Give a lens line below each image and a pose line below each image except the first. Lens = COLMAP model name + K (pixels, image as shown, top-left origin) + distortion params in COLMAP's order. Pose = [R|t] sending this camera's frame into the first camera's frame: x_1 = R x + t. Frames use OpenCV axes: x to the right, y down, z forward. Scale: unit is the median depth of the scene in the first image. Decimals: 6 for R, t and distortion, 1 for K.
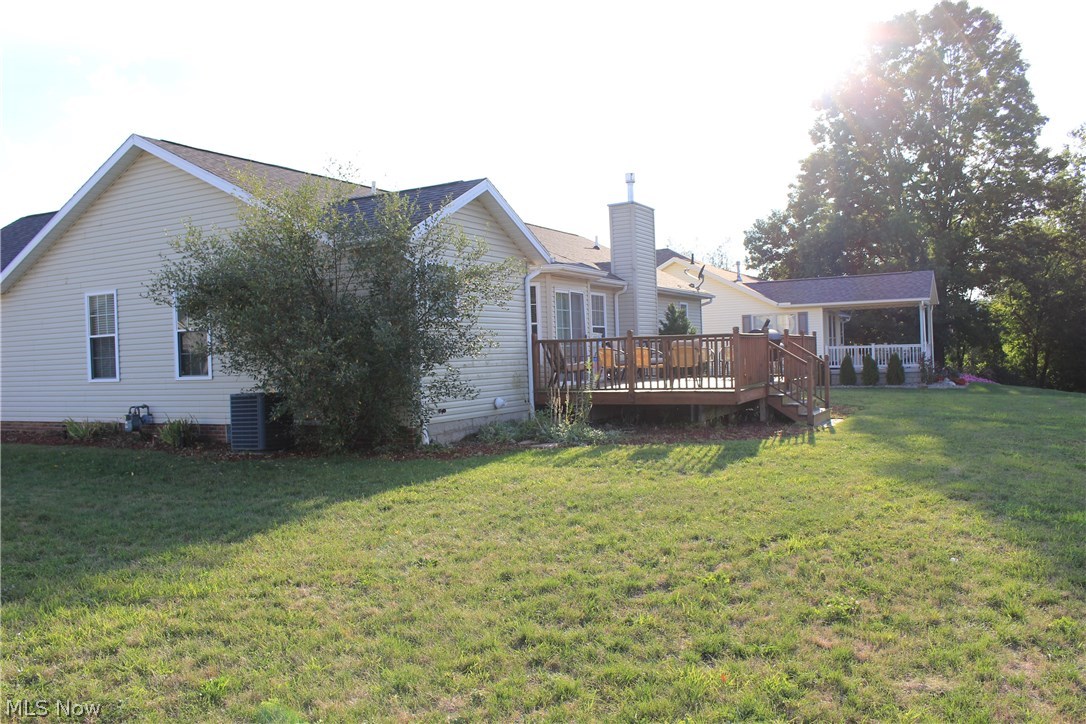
lens RADIAL K [[894.3, 0, 538.0], [0, 894.3, 370.9], [0, 0, 1]] dist [-0.157676, 0.127737]
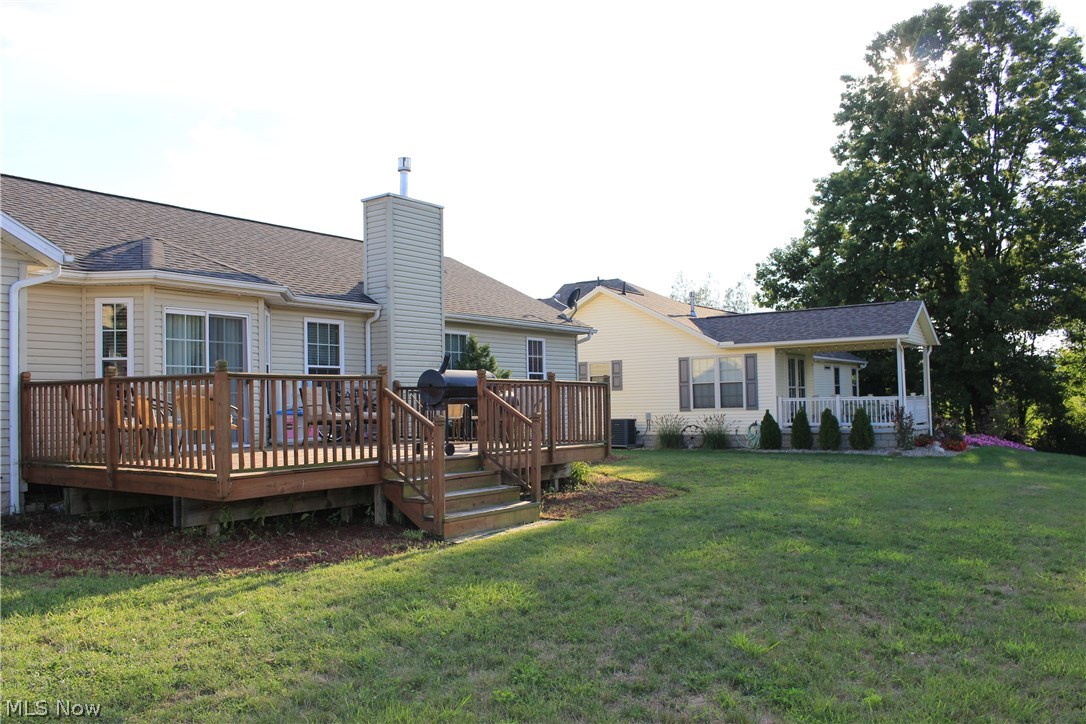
lens RADIAL K [[894.3, 0, 538.0], [0, 894.3, 370.9], [0, 0, 1]] dist [-0.157676, 0.127737]
pose [[0.993853, 0.010997, -0.110159, 0.199193], [-0.016729, 0.998546, -0.051246, -0.007977], [0.109435, 0.052774, 0.992592, 0.199145]]
